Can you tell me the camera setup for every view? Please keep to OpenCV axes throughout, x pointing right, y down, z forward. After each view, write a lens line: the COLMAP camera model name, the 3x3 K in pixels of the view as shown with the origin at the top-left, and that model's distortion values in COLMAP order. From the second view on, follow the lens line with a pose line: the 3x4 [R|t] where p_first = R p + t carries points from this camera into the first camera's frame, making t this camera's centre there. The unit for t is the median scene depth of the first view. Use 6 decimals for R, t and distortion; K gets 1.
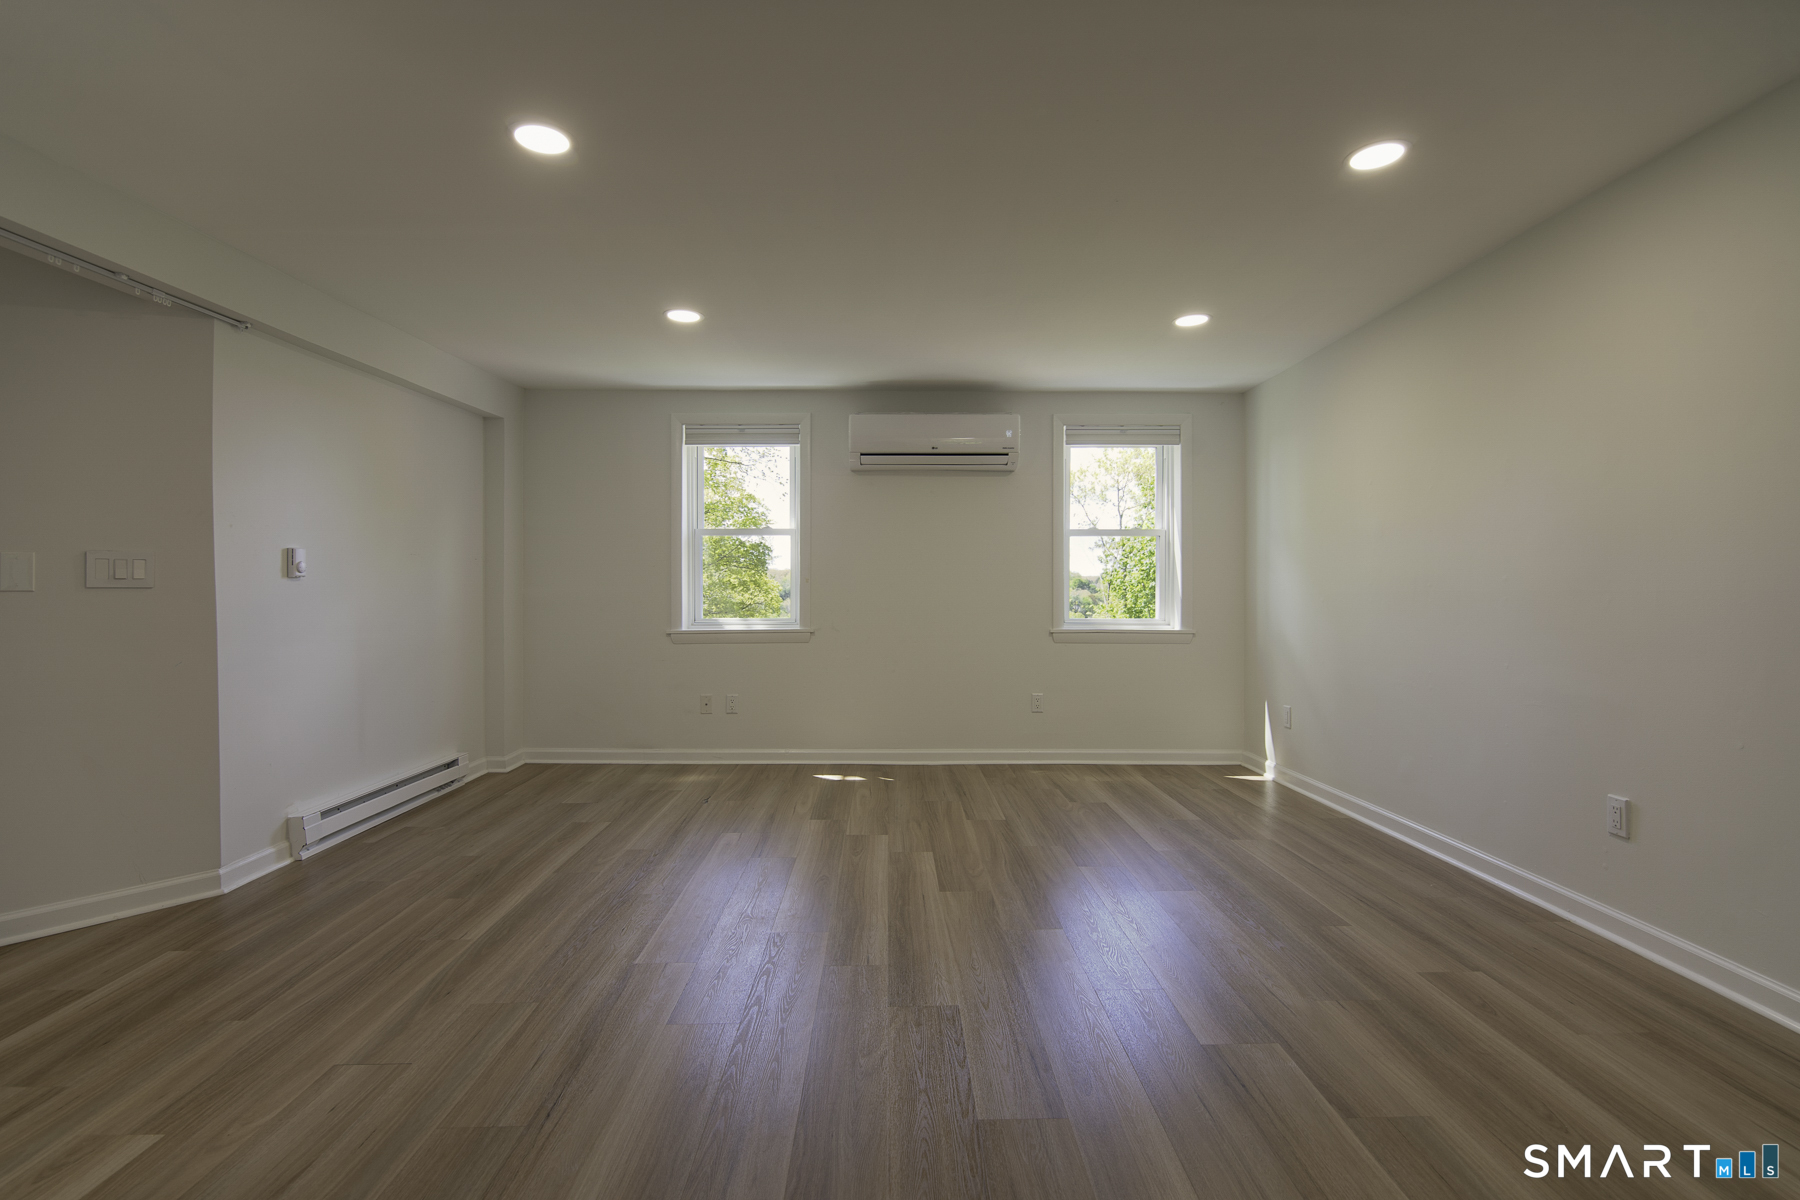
lens RADIAL K [[818.2, 0, 898.5], [0, 818.2, 591.8], [0, 0, 1]] dist [-0.010047, -0.001860]
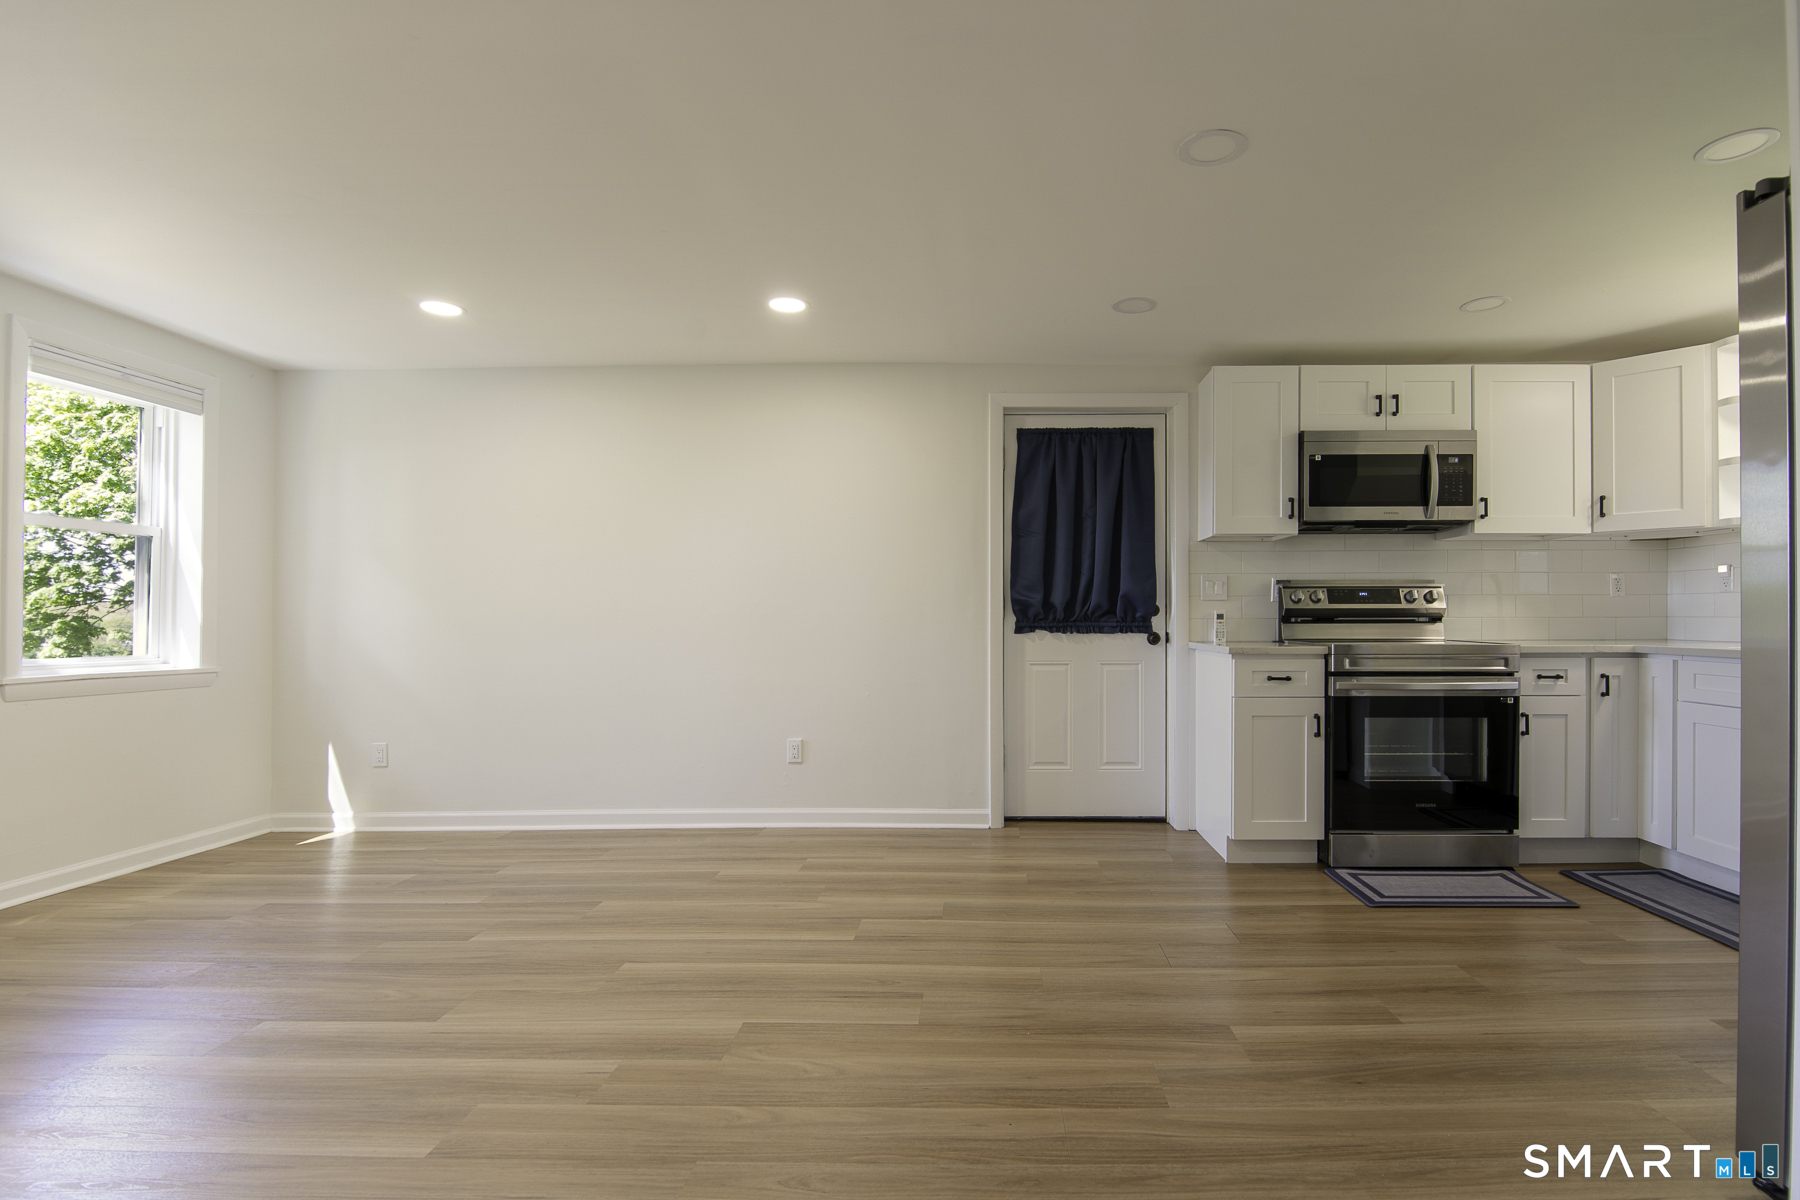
lens RADIAL K [[857.9, 0, 965.4], [0, 857.9, 619.5], [0, 0, 1]] dist [-0.002709, -0.000190]
pose [[0.032103, 0.003917, 0.999477, -0.634883], [0.005080, 0.999979, -0.004082, 0.015348], [-0.999472, 0.005208, 0.032082, 0.455741]]
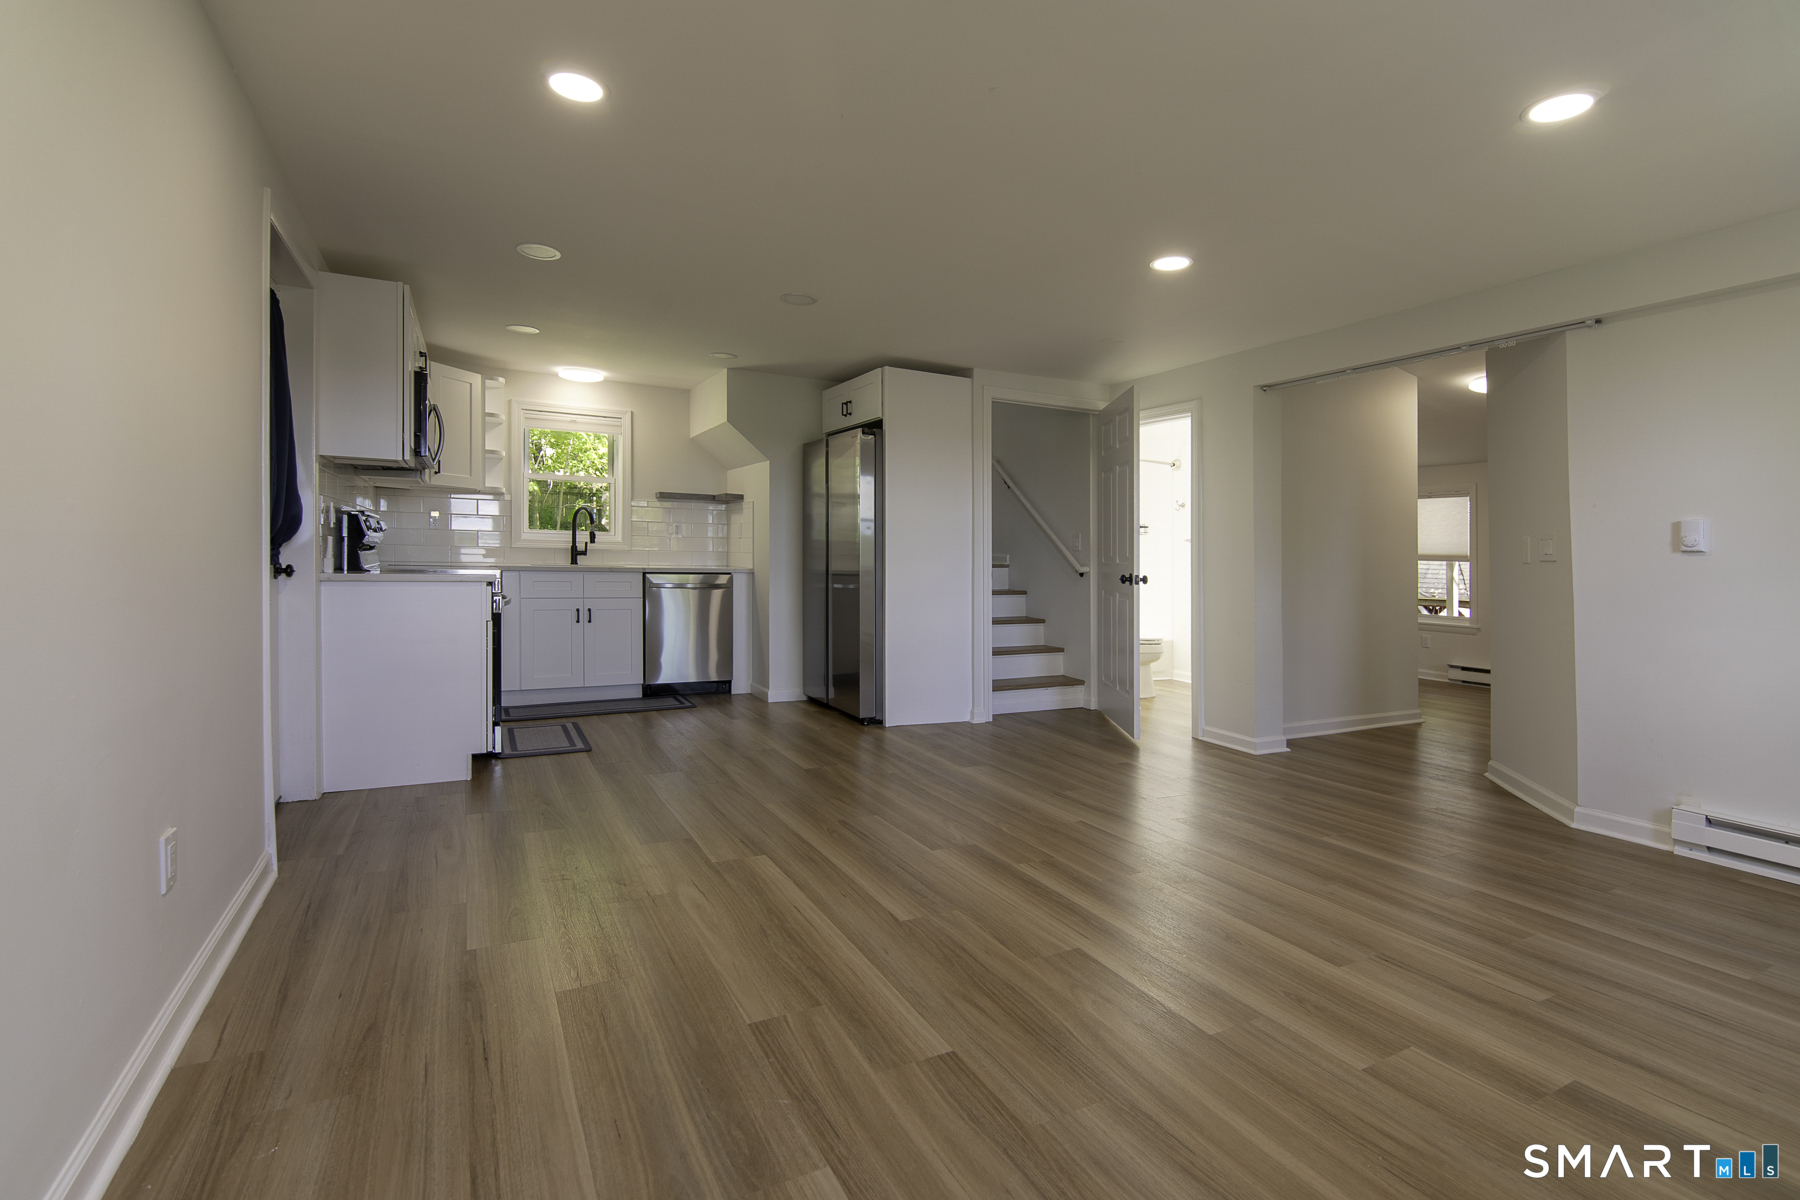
lens RADIAL K [[818.2, 0, 908.7], [0, 818.2, 598.2], [0, 0, 1]] dist [-0.010047, -0.001860]
pose [[-0.887535, 0.009465, -0.460643, 0.489860], [-0.020927, 0.997929, 0.060826, -0.002901], [0.460265, 0.063625, -0.885499, 1.438217]]
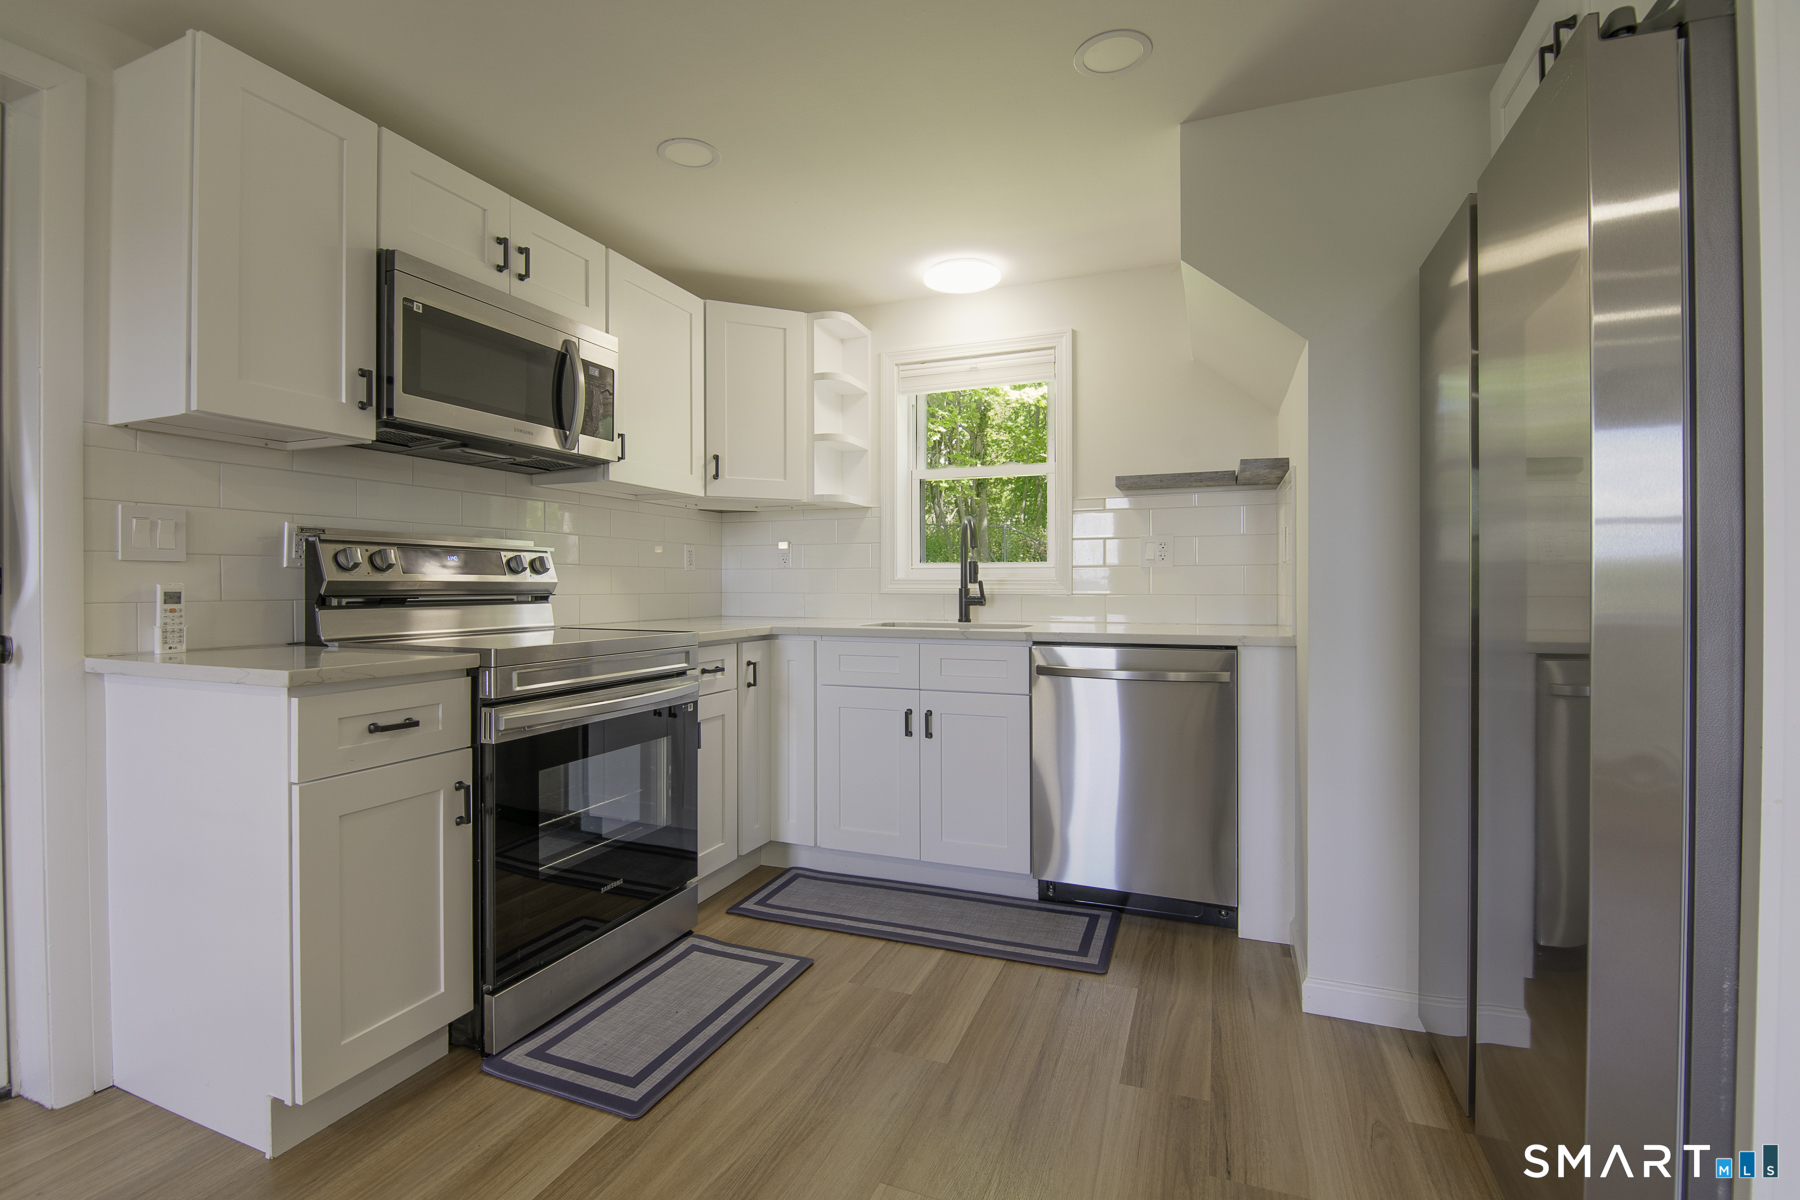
lens RADIAL K [[818.2, 0, 901.7], [0, 818.2, 593.4], [0, 0, 1]] dist [-0.010047, -0.001860]
pose [[-0.923834, 0.002894, 0.382783, -0.007294], [0.007191, 0.999926, 0.009794, 0.002995], [-0.382726, 0.011801, -0.923786, 0.437527]]
